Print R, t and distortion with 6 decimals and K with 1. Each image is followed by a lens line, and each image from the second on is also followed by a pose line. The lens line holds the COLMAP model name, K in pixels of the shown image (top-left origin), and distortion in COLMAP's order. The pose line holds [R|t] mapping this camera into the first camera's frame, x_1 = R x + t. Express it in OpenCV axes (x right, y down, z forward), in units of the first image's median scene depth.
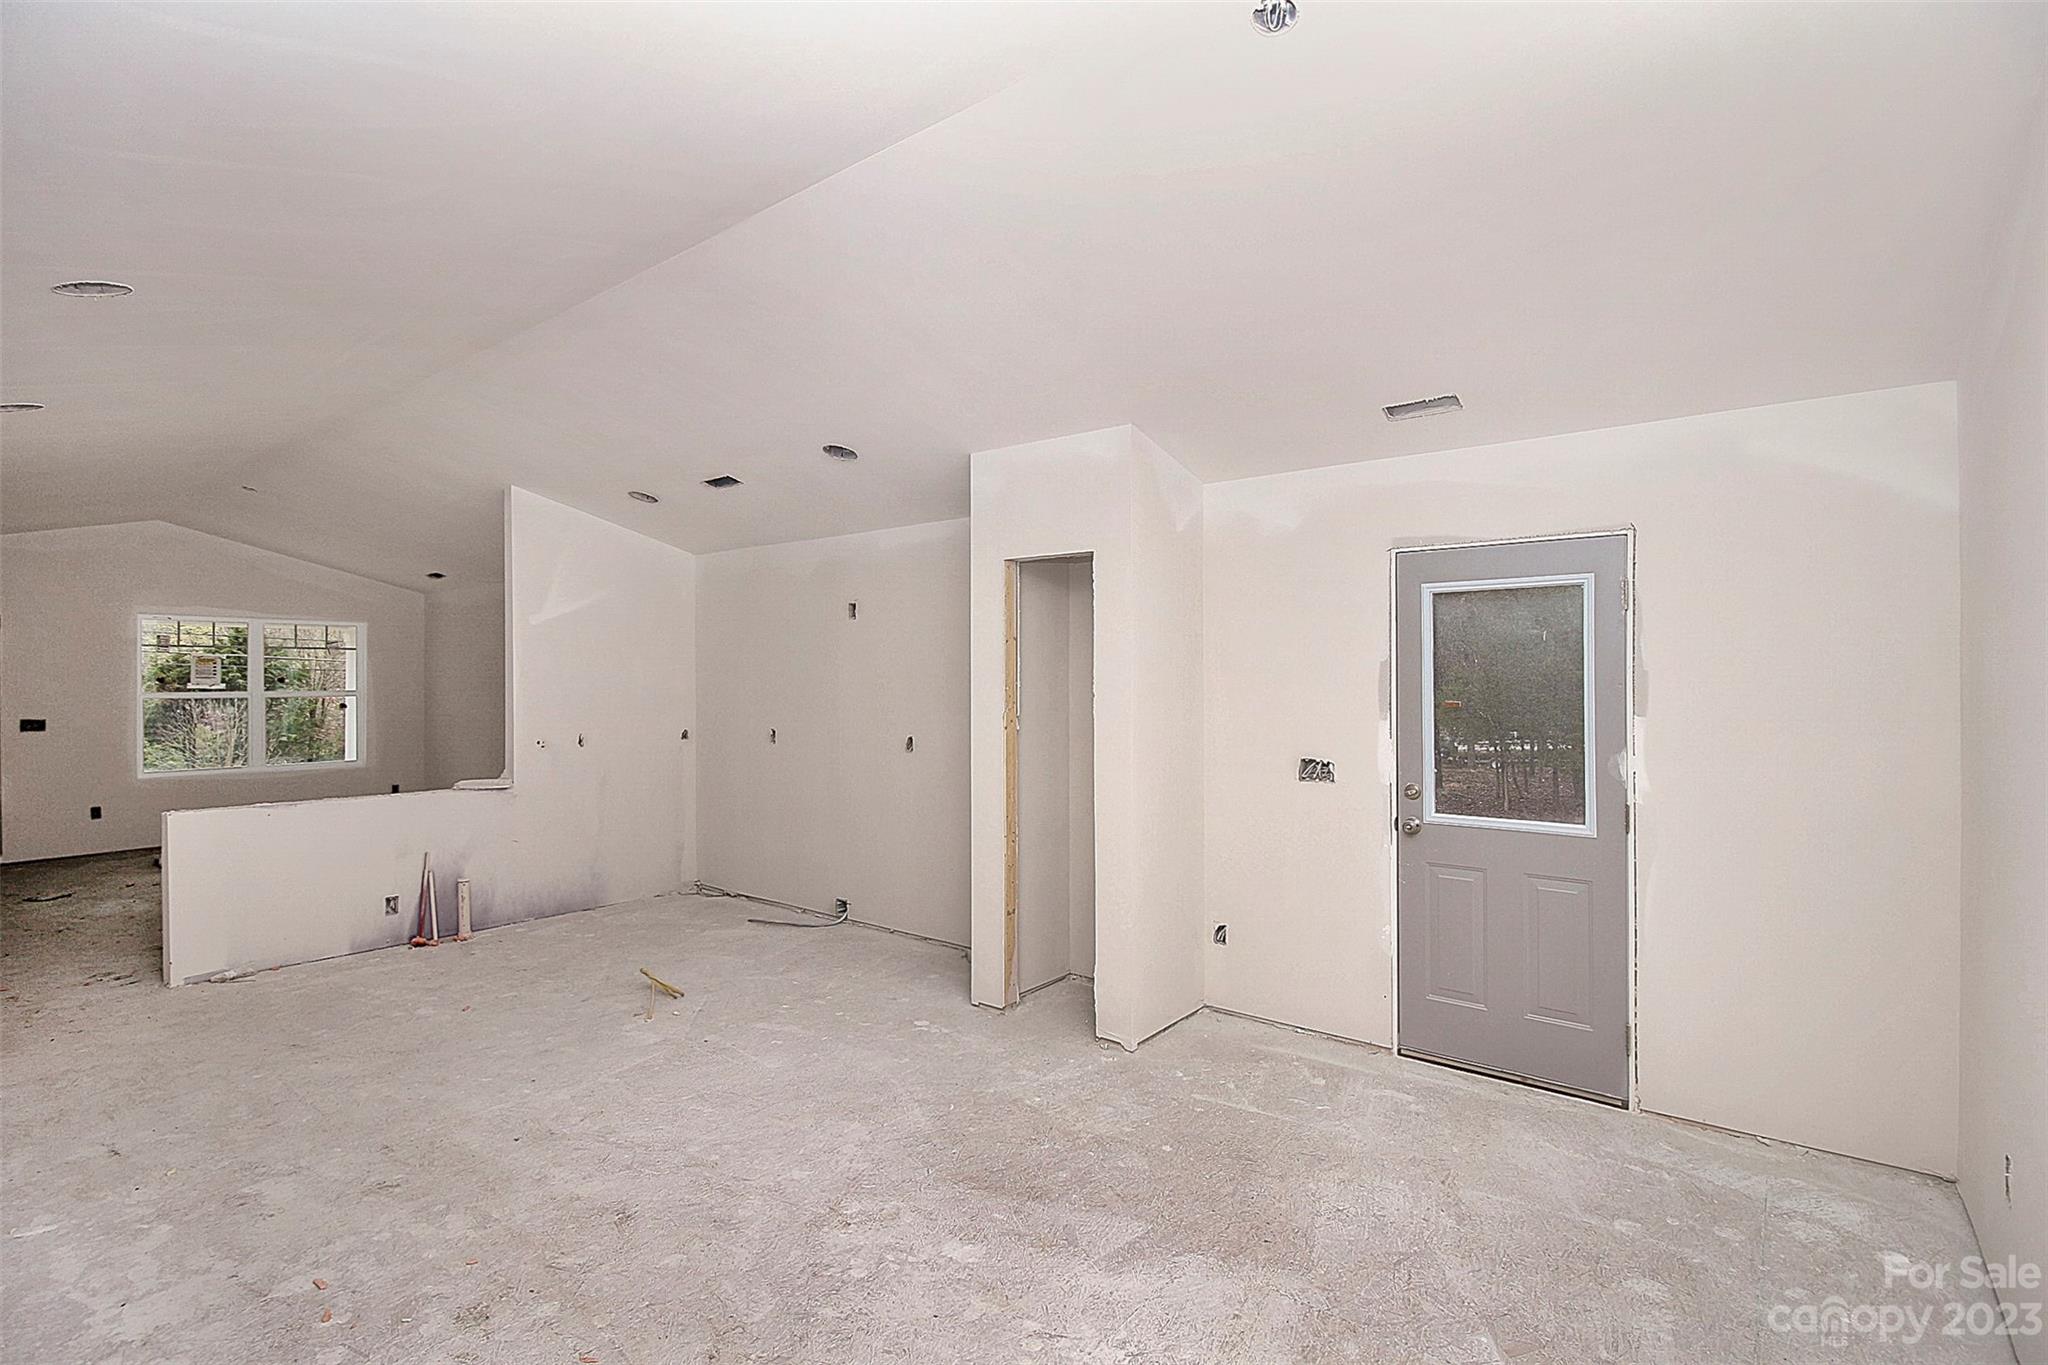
lens RADIAL K [[961.5, 0, 1020.3], [0, 961.5, 668.1], [0, 0, 1]] dist [0.011874, -0.015833]
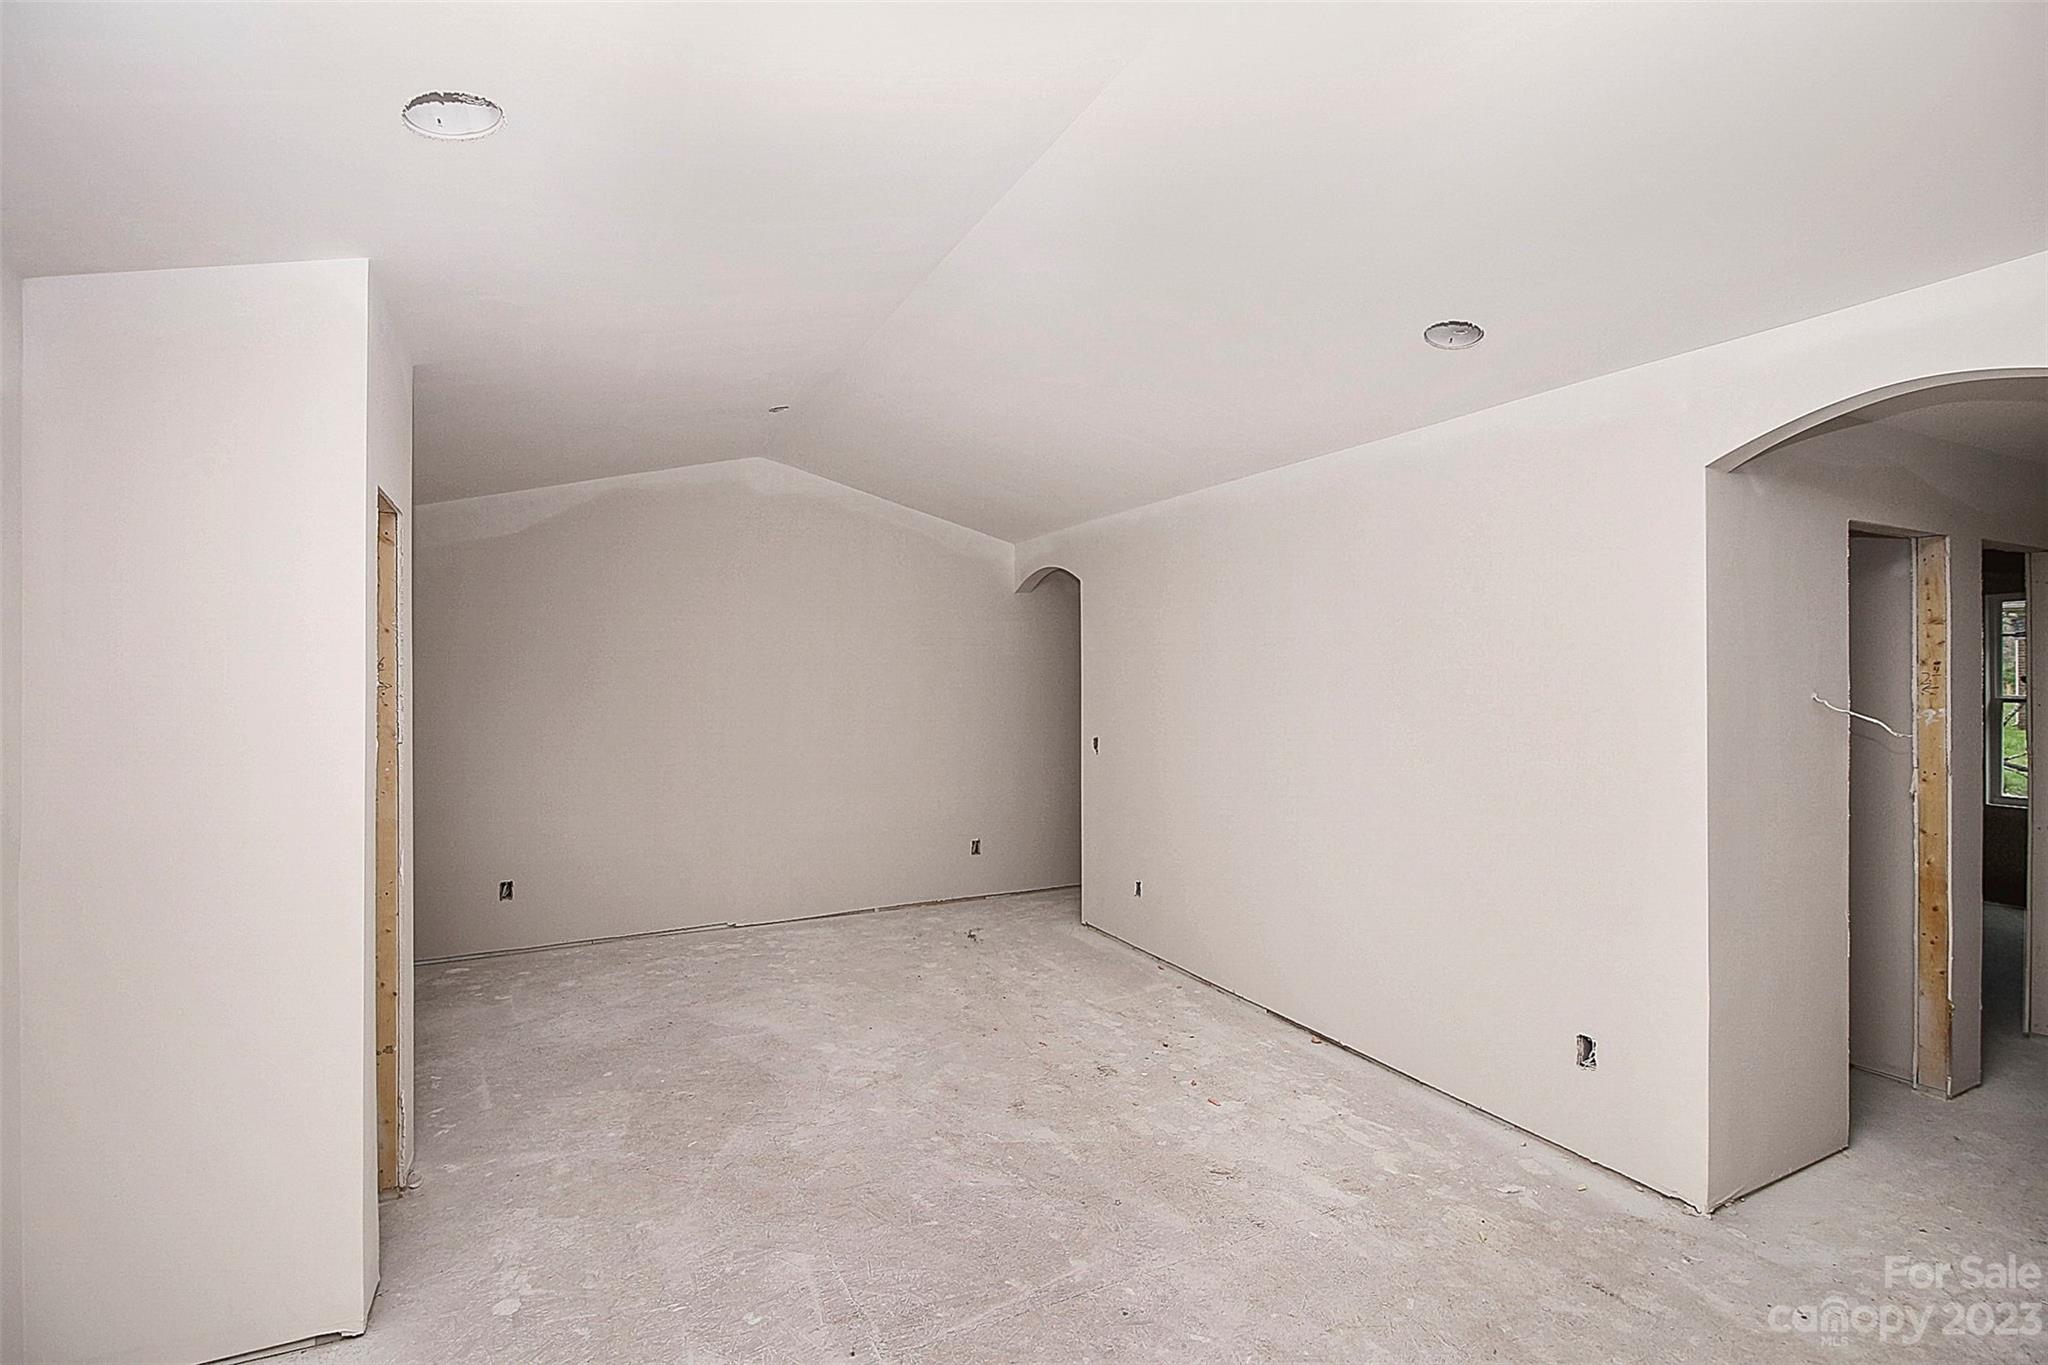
lens RADIAL K [[937.5, 0, 1024.0], [0, 937.5, 682.5], [0, 0, 1]] dist [-0.001943, -0.000249]
pose [[-0.907040, 0.001610, 0.421041, -0.632836], [0.002073, 0.999998, 0.000641, 0.004621], [-0.421039, 0.001455, -0.907041, 1.425931]]
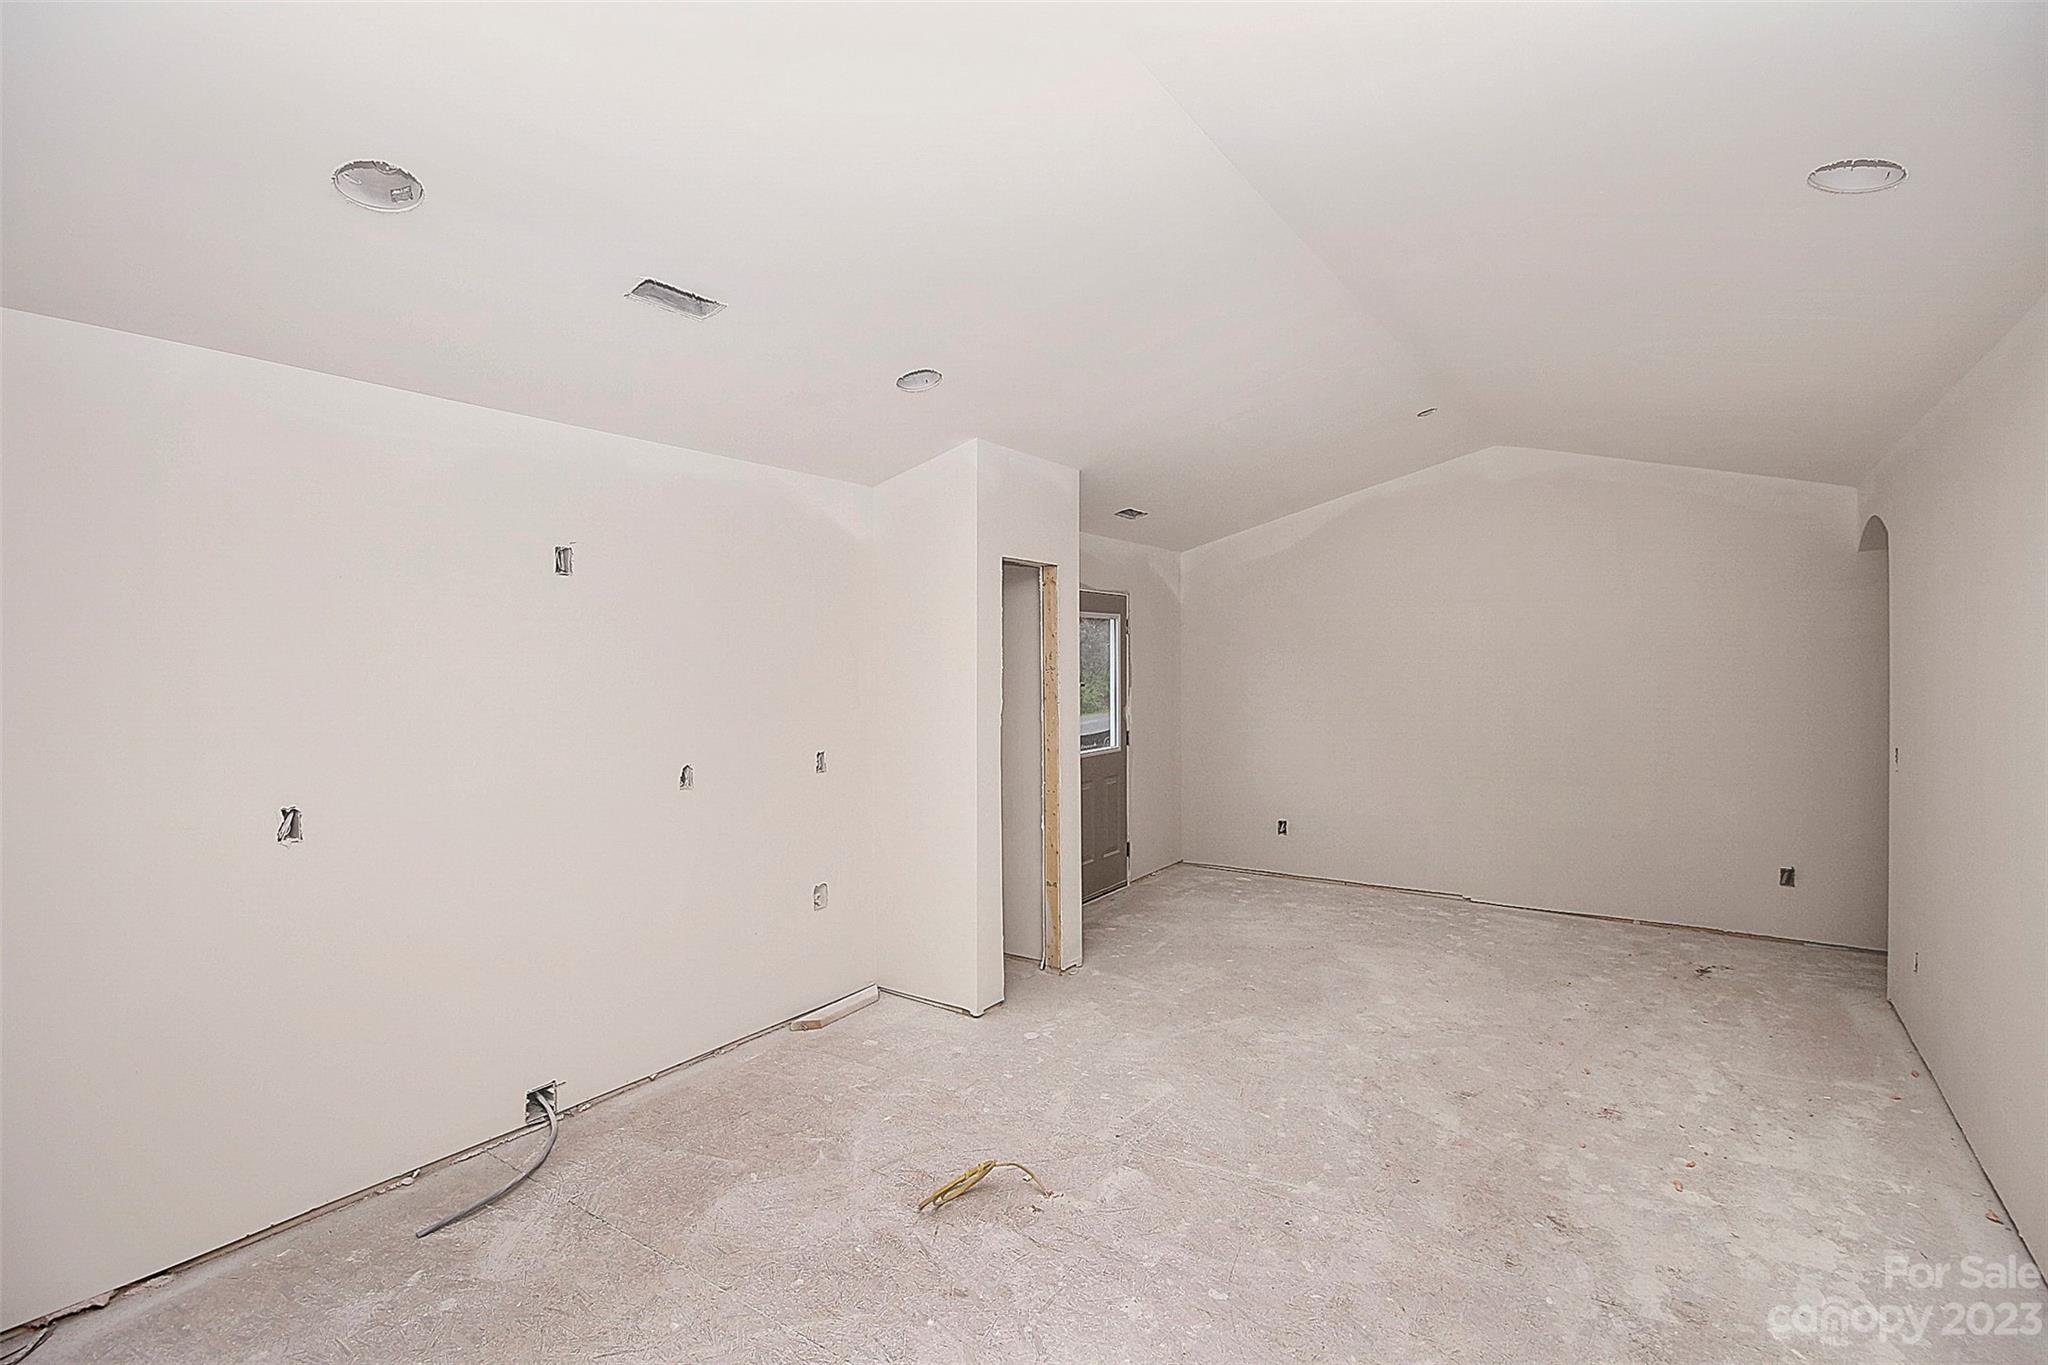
lens RADIAL K [[954.5, 0, 1062.7], [0, 954.5, 642.4], [0, 0, 1]] dist [0.018121, -0.019307]
pose [[-0.101167, 0.021021, 0.994647, -1.088567], [-0.006880, 0.999738, -0.021829, 0.004824], [-0.994846, -0.009051, -0.100996, 1.112722]]
